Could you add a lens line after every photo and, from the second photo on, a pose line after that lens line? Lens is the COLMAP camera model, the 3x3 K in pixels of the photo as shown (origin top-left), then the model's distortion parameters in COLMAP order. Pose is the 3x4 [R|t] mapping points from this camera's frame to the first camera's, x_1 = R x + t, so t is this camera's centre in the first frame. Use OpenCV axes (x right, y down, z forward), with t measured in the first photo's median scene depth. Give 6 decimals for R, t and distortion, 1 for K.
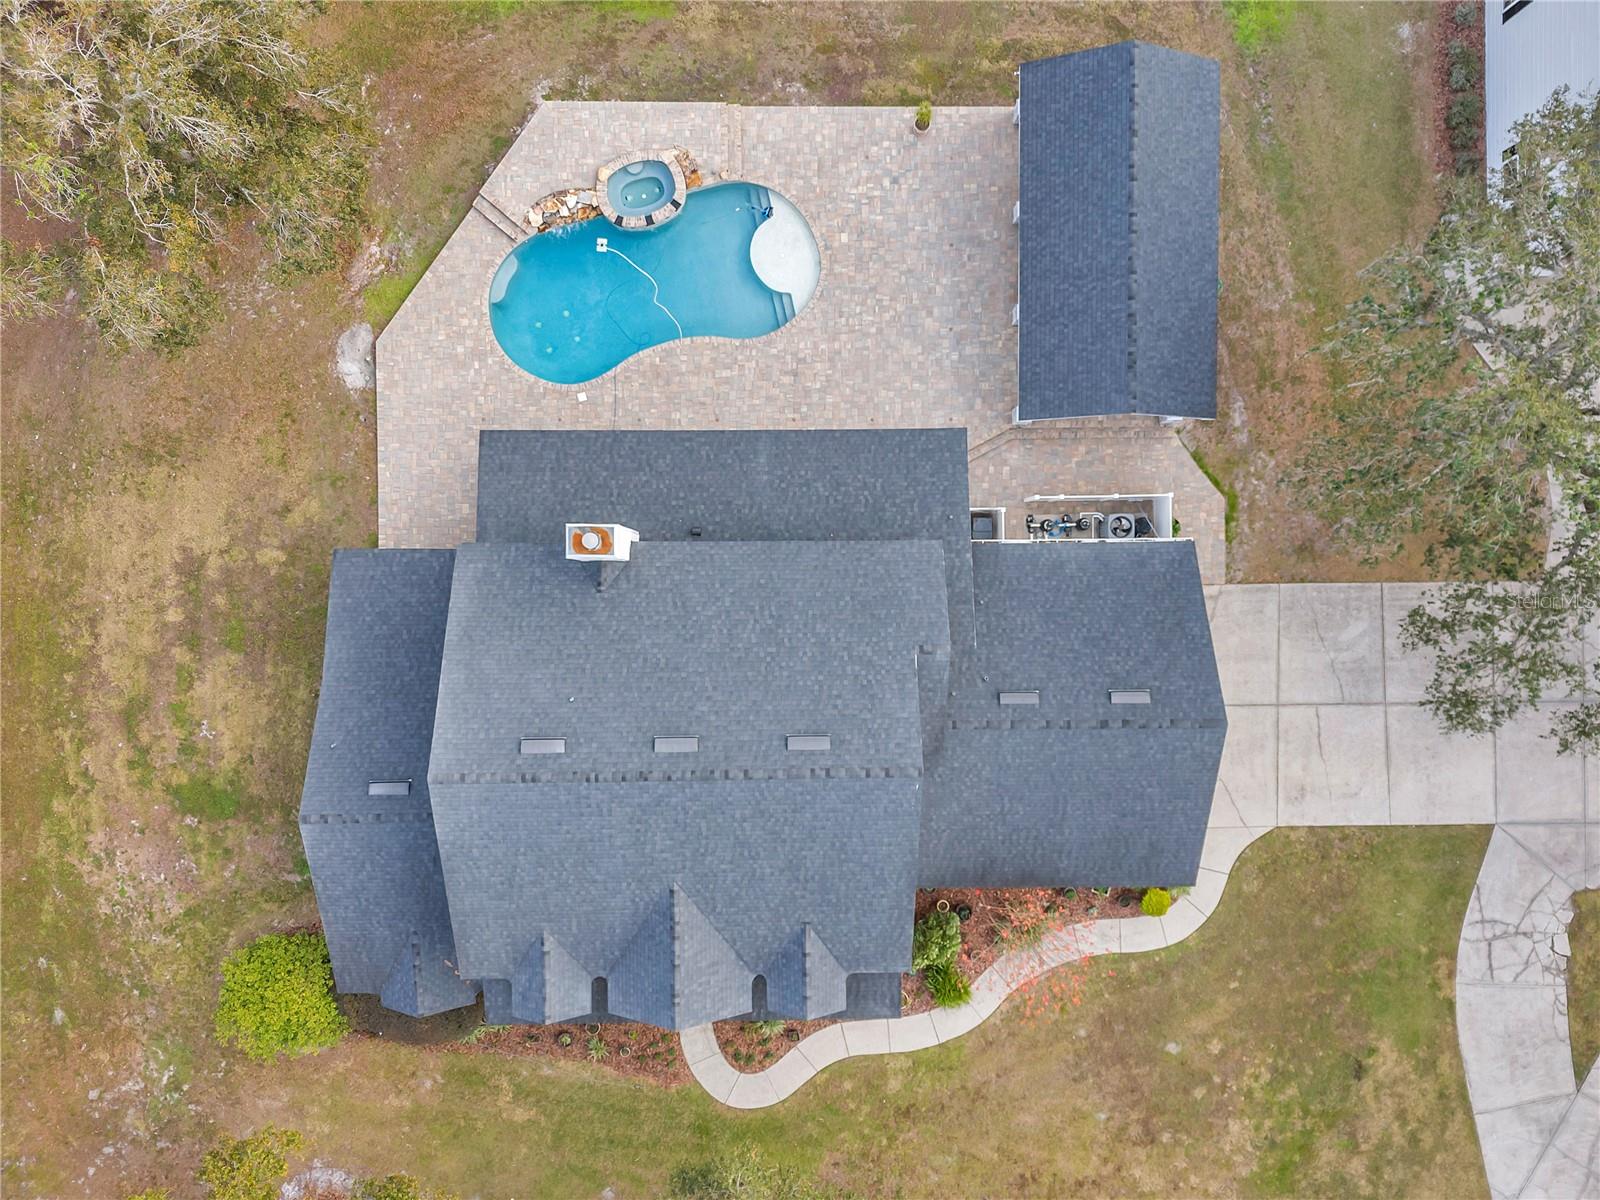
lens RADIAL K [[1174.1, 0, 796.4], [0, 1174.1, 603.0], [0, 0, 1]] dist [0.055841, -0.073593]
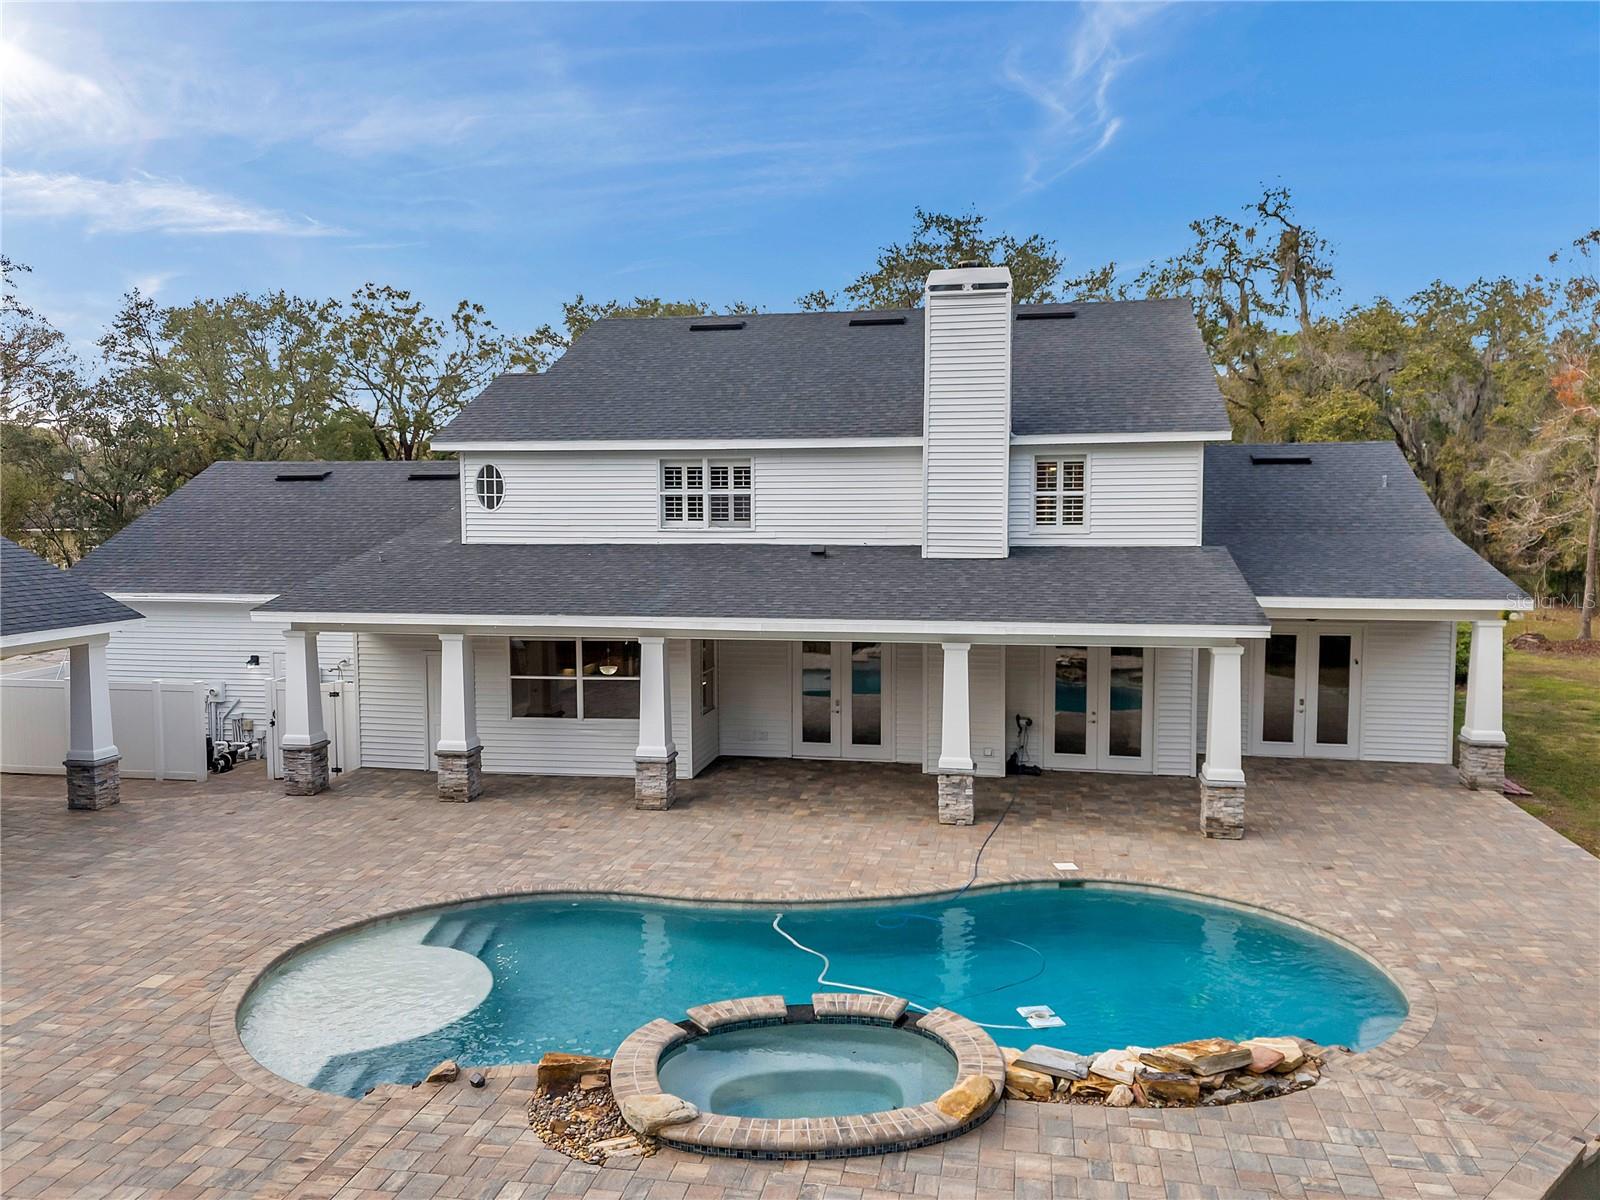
lens RADIAL K [[1188.7, 0, 807.3], [0, 1188.7, 597.3], [0, 0, 1]] dist [0.060521, -0.046713]
pose [[-0.982963, -0.017107, 0.183007, -0.170297], [0.183805, -0.089435, 0.978886, -0.562785], [-0.000378, 0.995846, 0.091056, 0.877046]]
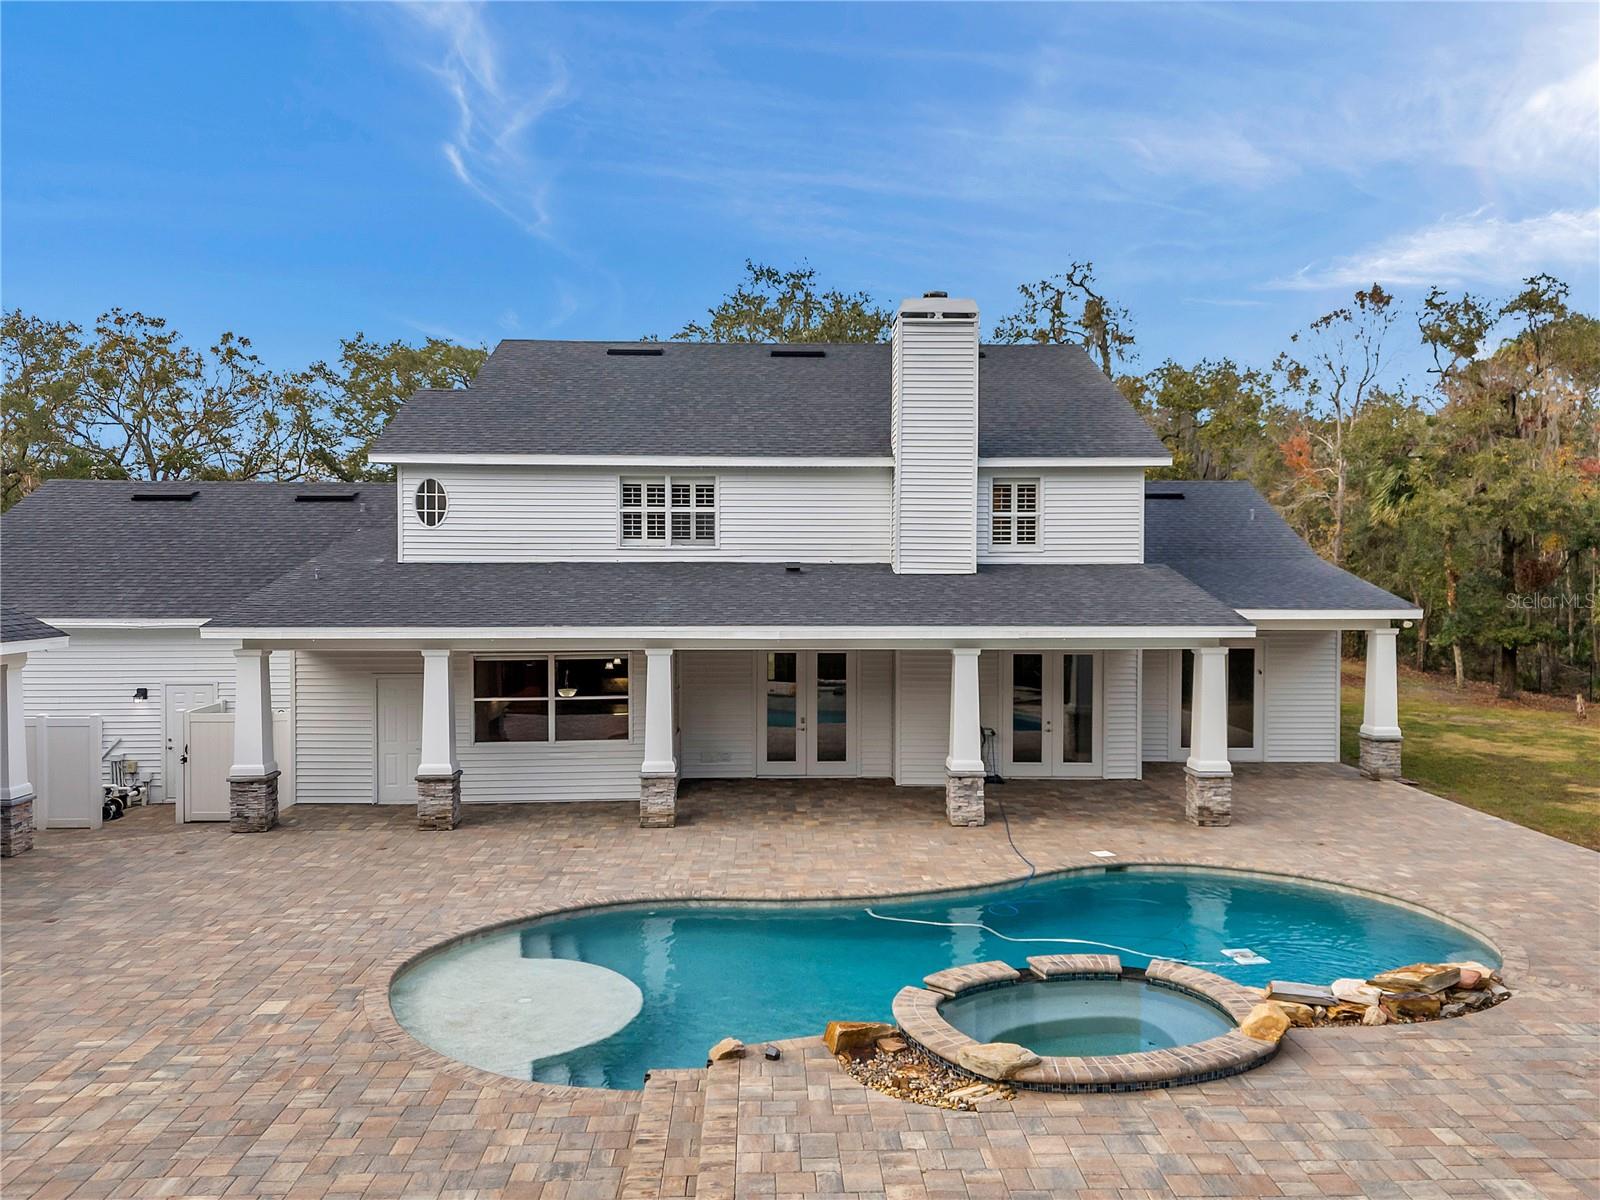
lens RADIAL K [[1188.7, 0, 807.3], [0, 1188.7, 597.3], [0, 0, 1]] dist [0.060521, -0.046713]
pose [[-0.999276, -0.006044, -0.037556, -0.066797], [-0.037296, -0.038659, 0.998556, -0.575183], [-0.007487, 0.999234, 0.038406, 0.897108]]
